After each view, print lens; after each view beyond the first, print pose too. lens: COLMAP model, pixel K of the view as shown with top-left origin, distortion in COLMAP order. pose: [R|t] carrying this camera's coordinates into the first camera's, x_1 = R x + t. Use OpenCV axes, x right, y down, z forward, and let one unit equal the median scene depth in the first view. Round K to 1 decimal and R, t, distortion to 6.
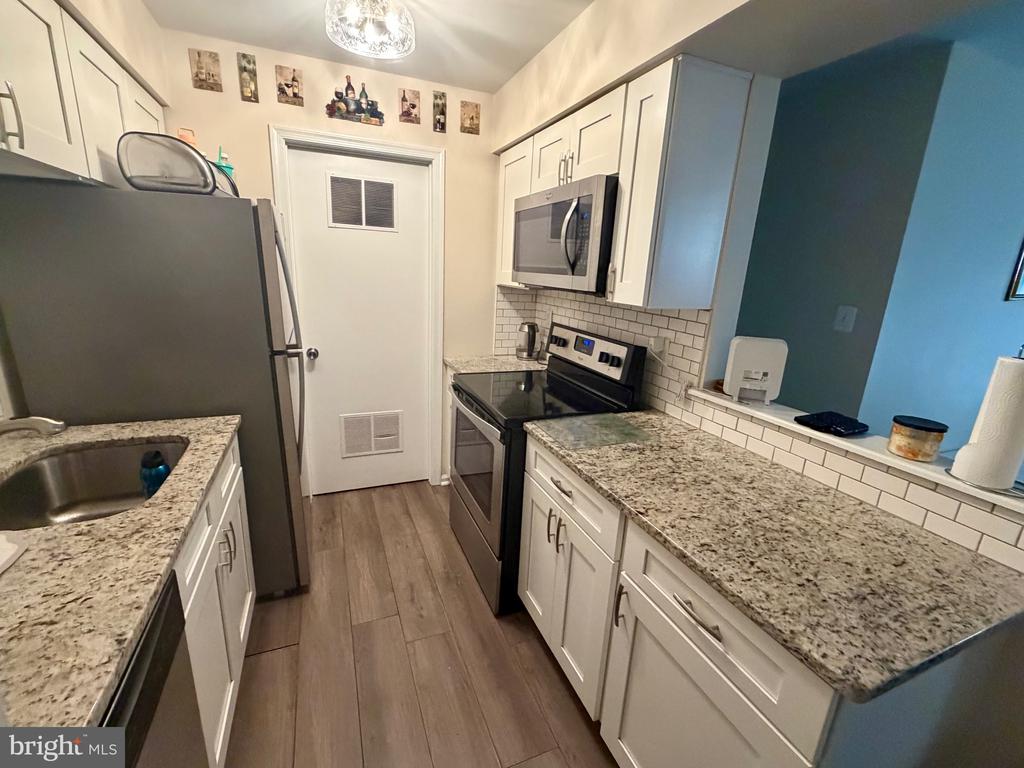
lens RADIAL K [[438.8, 0, 499.9], [0, 438.8, 382.9], [0, 0, 1]] dist [0.000136, -0.000157]
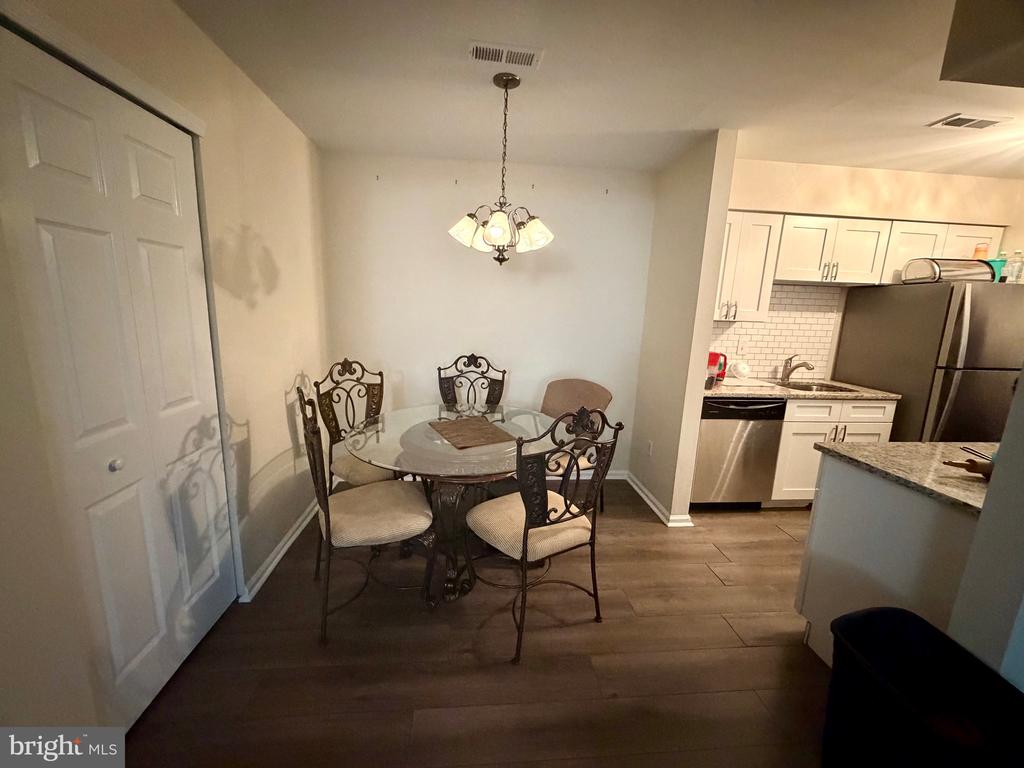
lens RADIAL K [[408.9, 0, 512.0], [0, 408.9, 384.0], [0, 0, 1]] dist [0.003070, 0.000183]
pose [[-0.270155, 0.125521, -0.954600, 1.091908], [-0.291876, 0.934134, 0.205432, 0.108769], [0.917510, 0.334123, -0.215724, -0.116419]]
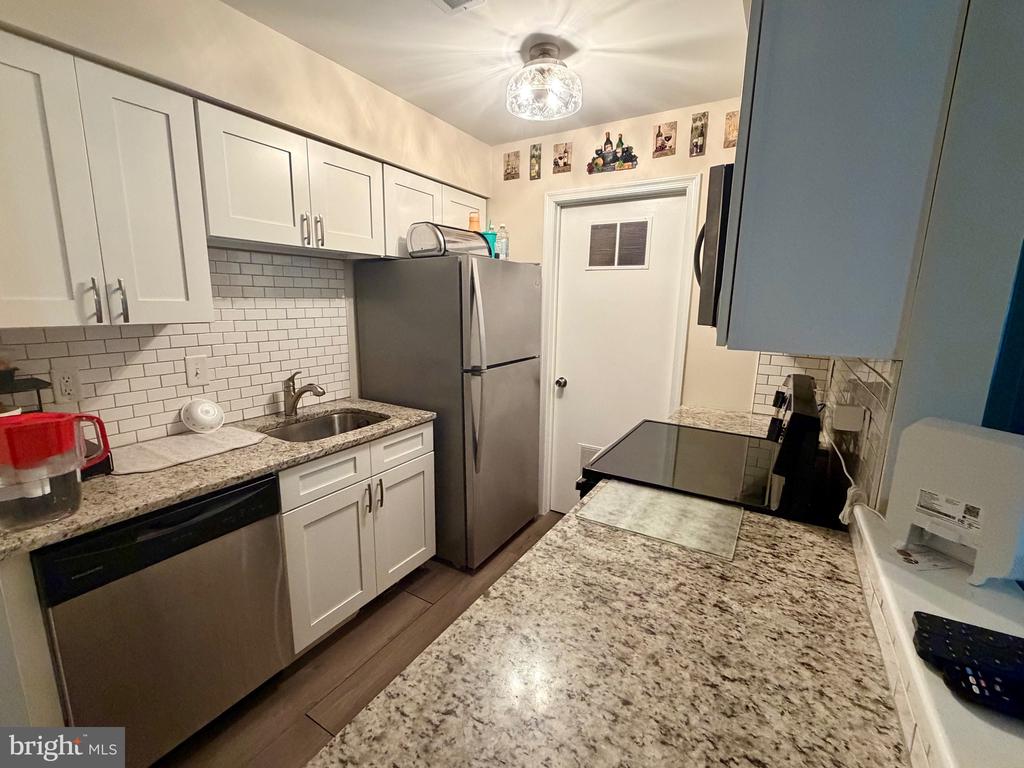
lens RADIAL K [[438.8, 0, 499.9], [0, 438.8, 382.9], [0, 0, 1]] dist [0.000136, -0.000157]
pose [[0.598584, 0.111499, -0.793262, 0.424789], [-0.190227, 0.981724, -0.005553, -0.034134], [0.778146, 0.154224, 0.608855, 0.226513]]
